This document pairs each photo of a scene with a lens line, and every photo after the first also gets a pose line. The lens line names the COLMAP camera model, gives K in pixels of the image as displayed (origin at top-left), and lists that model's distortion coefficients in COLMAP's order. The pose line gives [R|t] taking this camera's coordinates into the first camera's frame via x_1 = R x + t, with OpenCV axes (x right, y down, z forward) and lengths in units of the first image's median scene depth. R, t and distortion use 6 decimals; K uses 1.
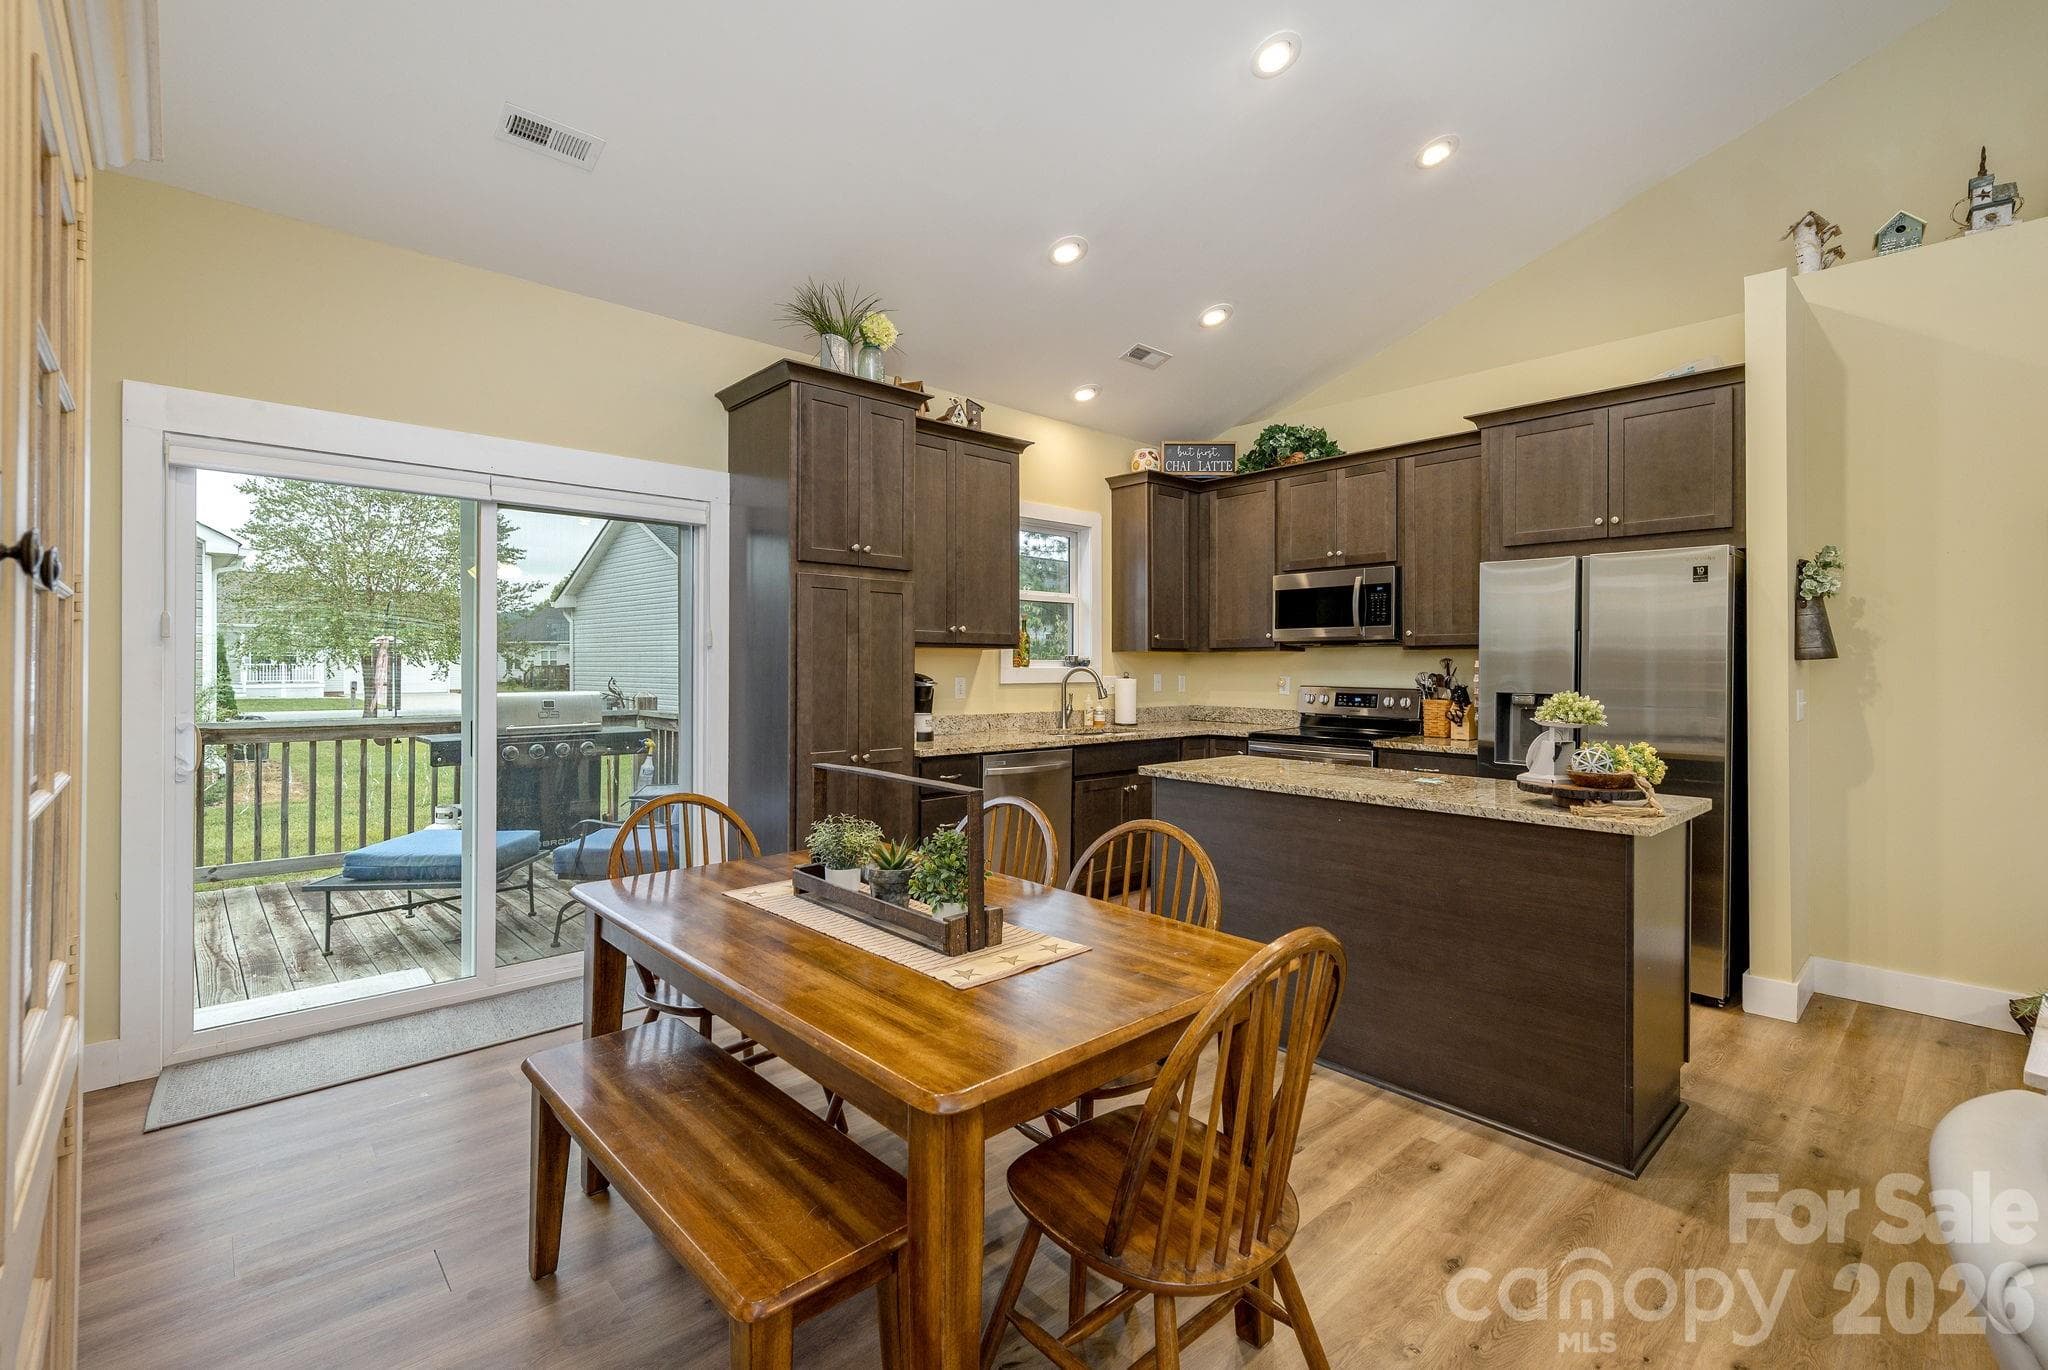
lens RADIAL K [[893.8, 0, 1014.8], [0, 893.8, 668.3], [0, 0, 1]] dist [0.000437, 0.000366]
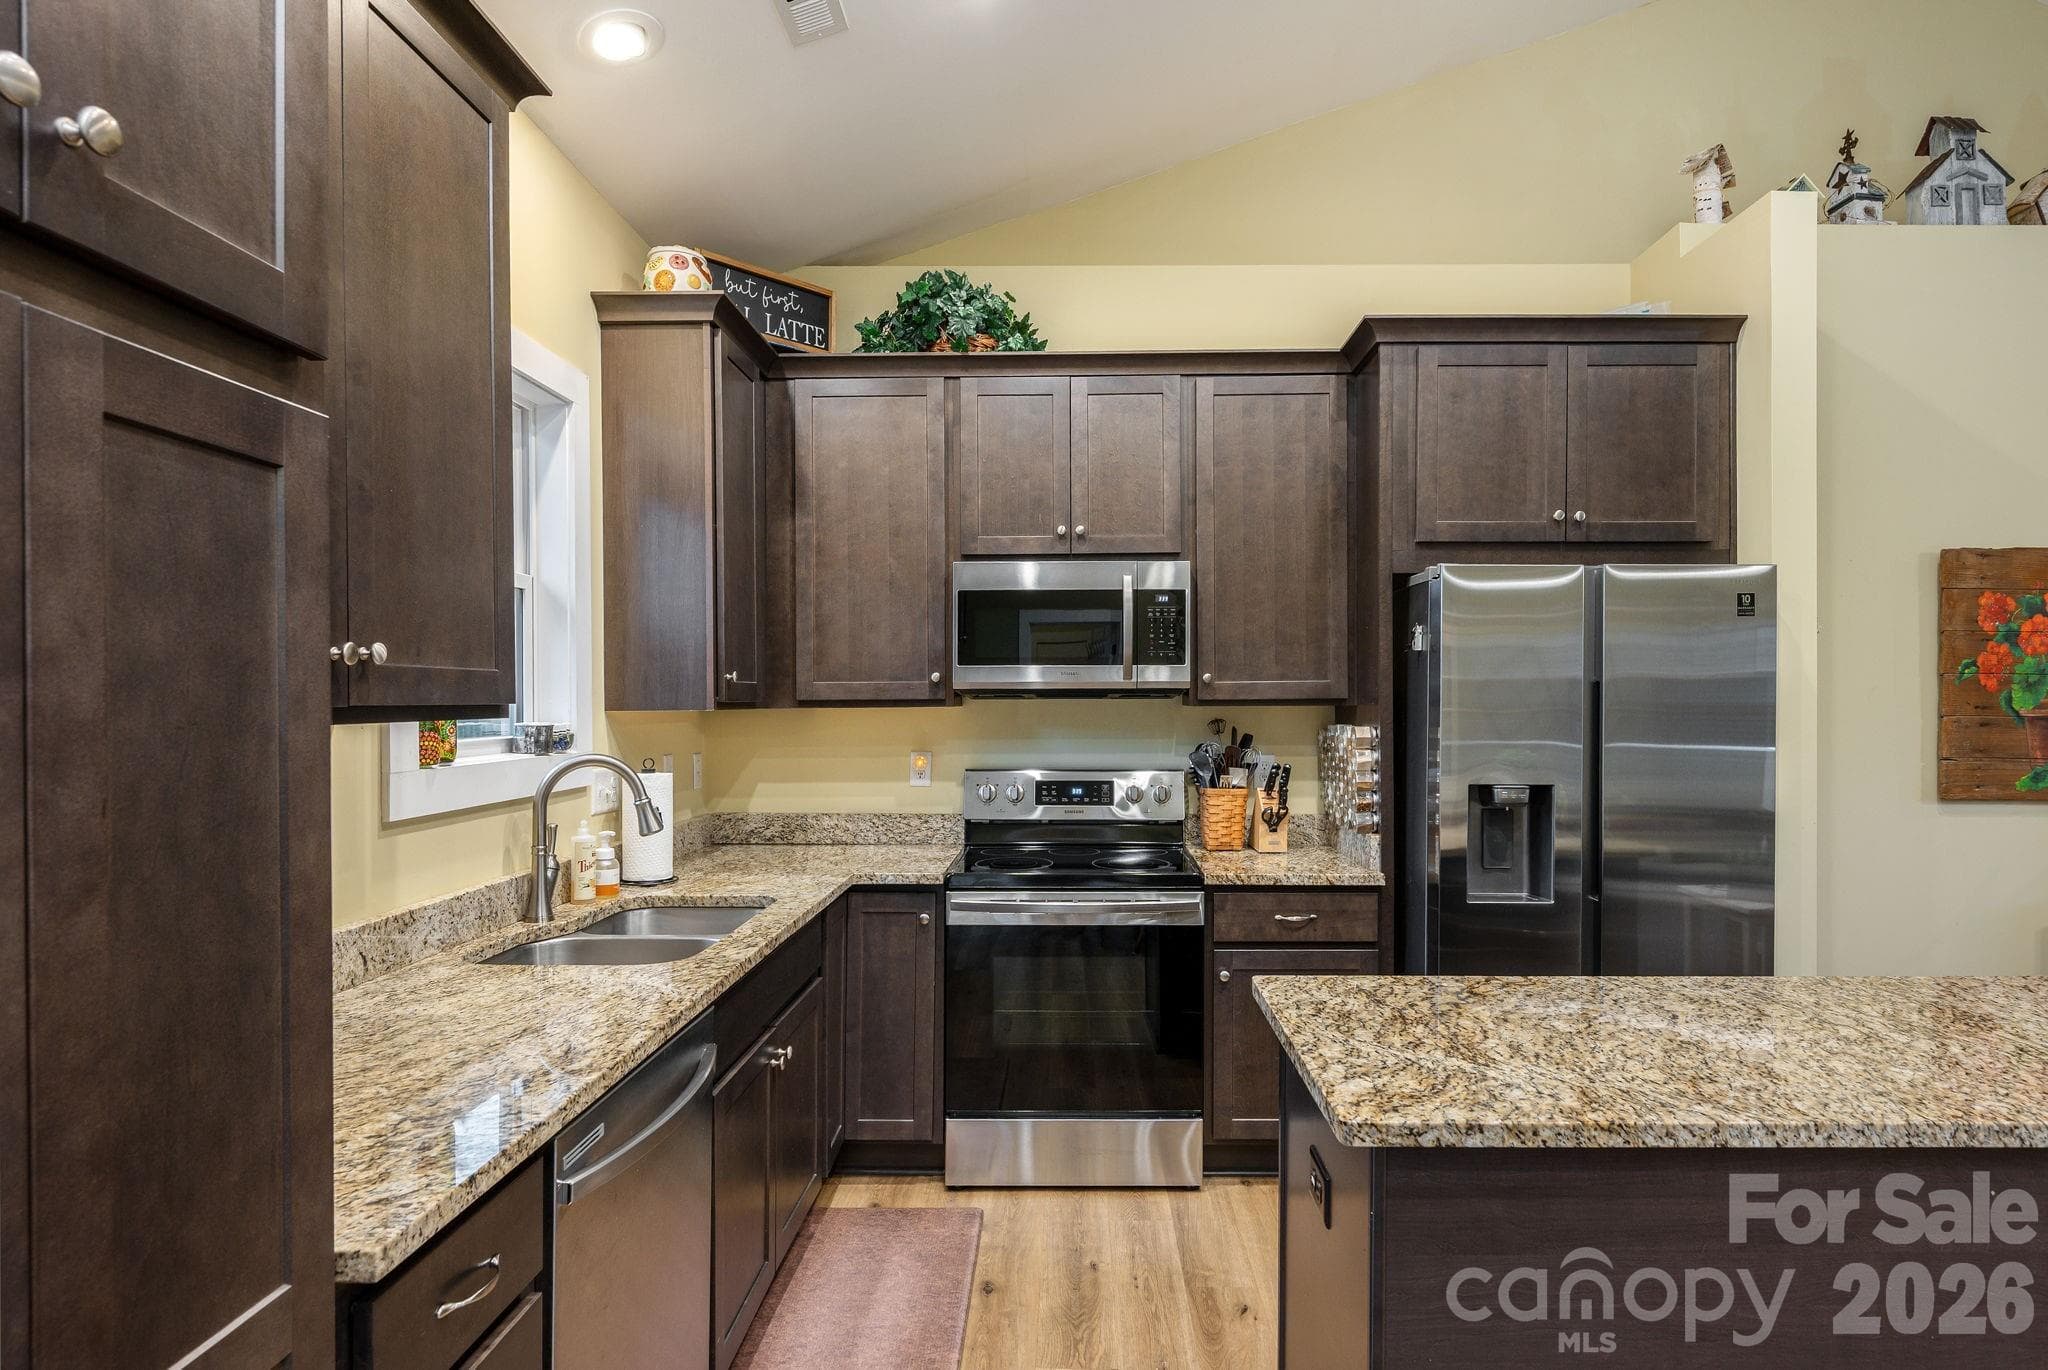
lens RADIAL K [[1093.0, 0, 1062.4], [0, 1093.0, 700.3], [0, 0, 1]] dist [-0.000913, 0.000256]
pose [[0.677110, -0.006818, 0.735850, -0.148084], [0.007853, 0.999967, 0.002039, -0.026942], [-0.735840, 0.004398, 0.677141, 0.585650]]
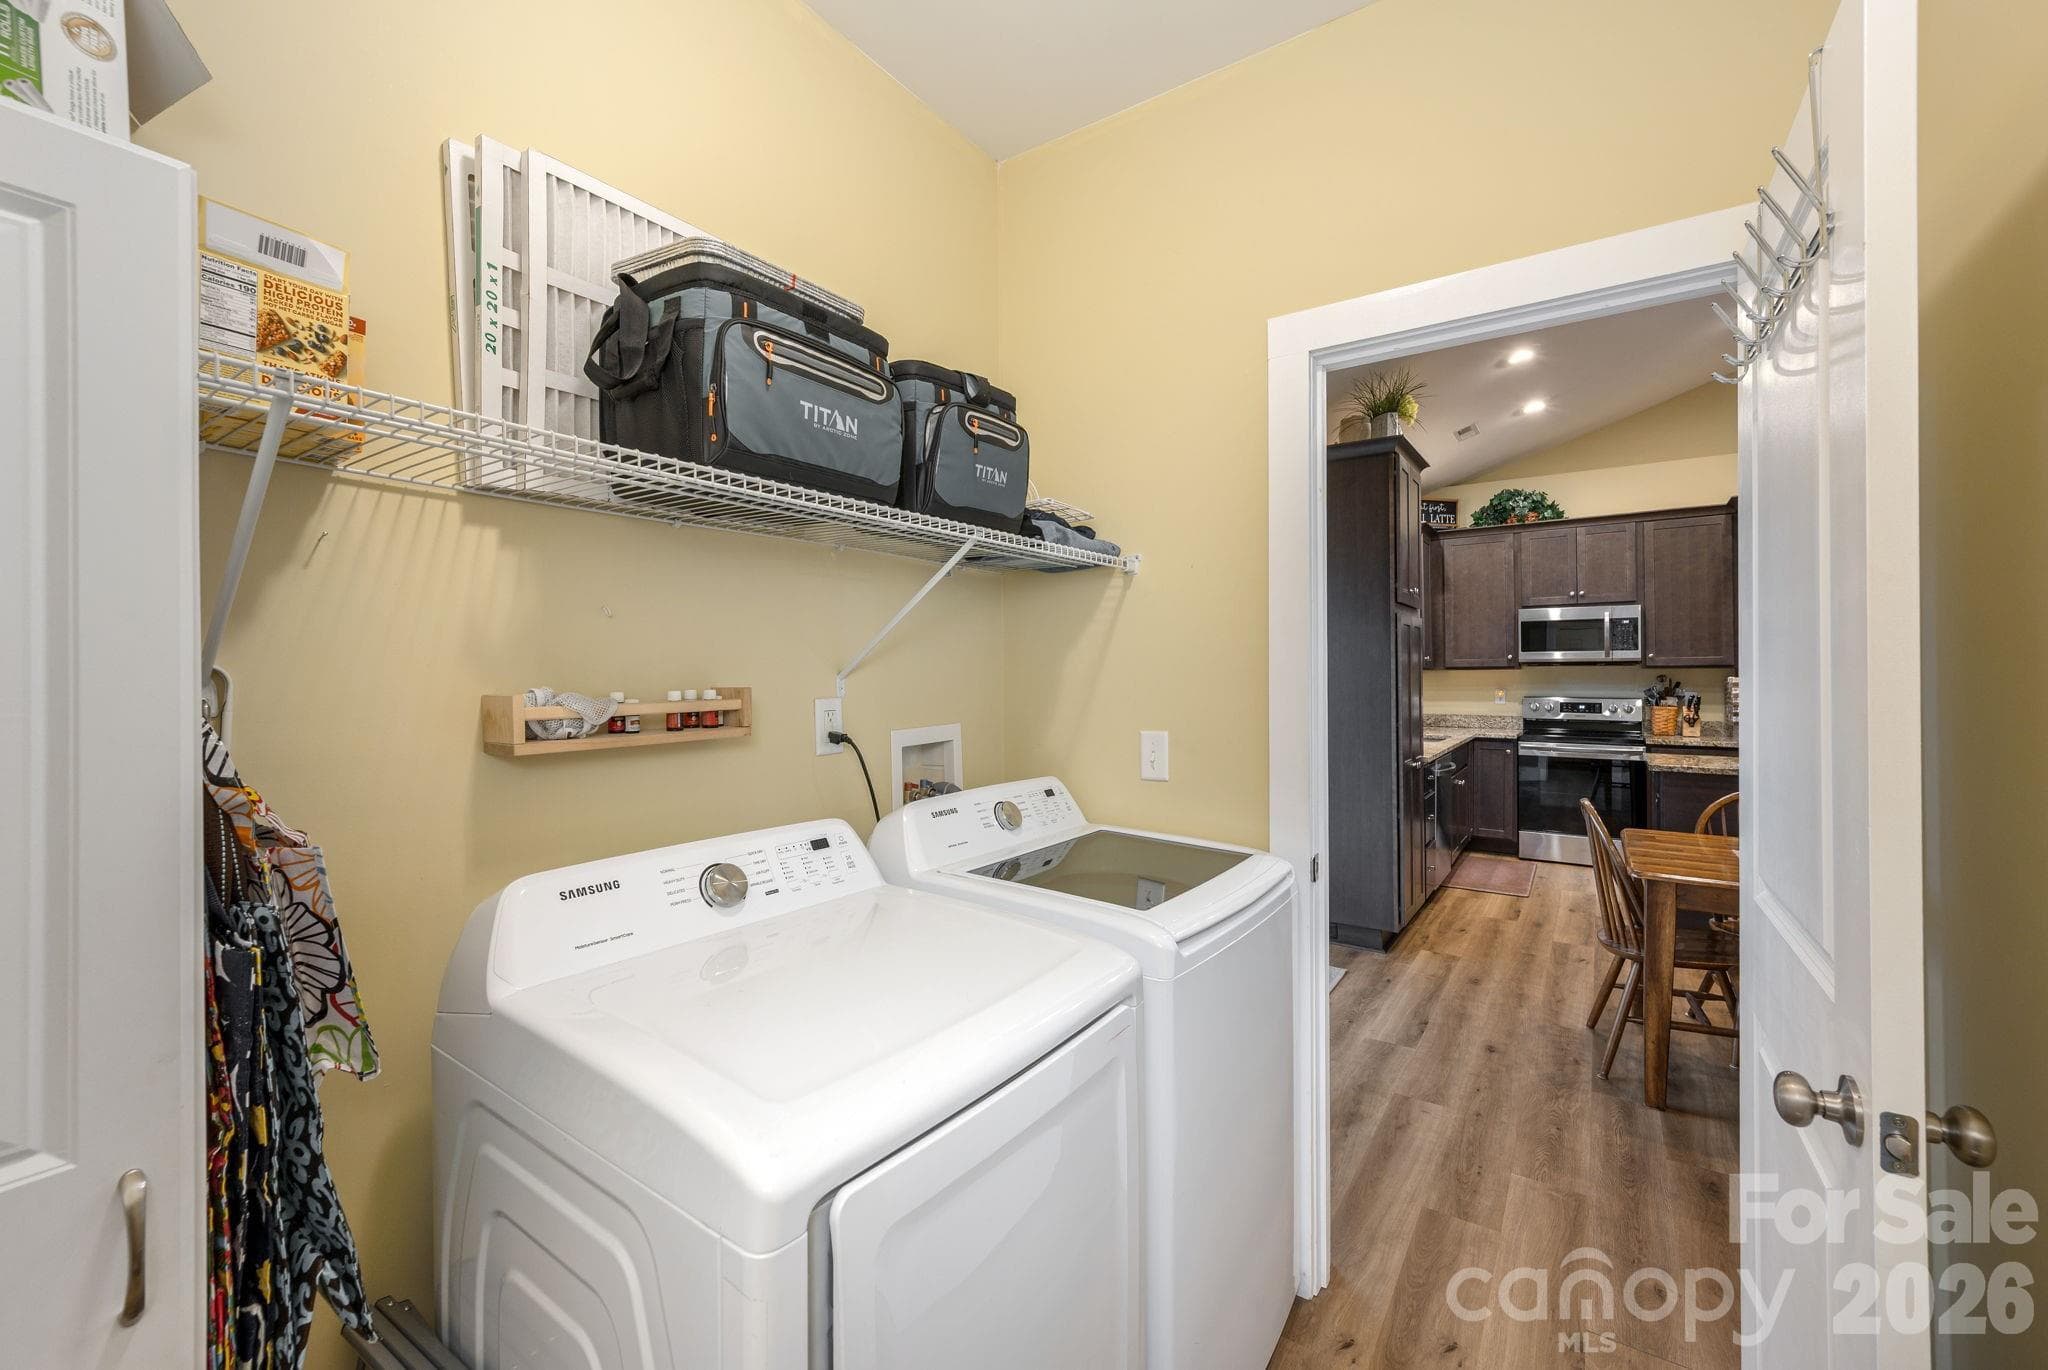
lens RADIAL K [[829.9, 0, 1013.5], [0, 829.9, 663.7], [0, 0, 1]] dist [0.002092, -0.000140]
pose [[0.974940, -0.003072, 0.222447, -0.736540], [0.007217, 0.999815, -0.017820, -0.013120], [-0.222351, 0.018979, 0.974782, 0.024176]]
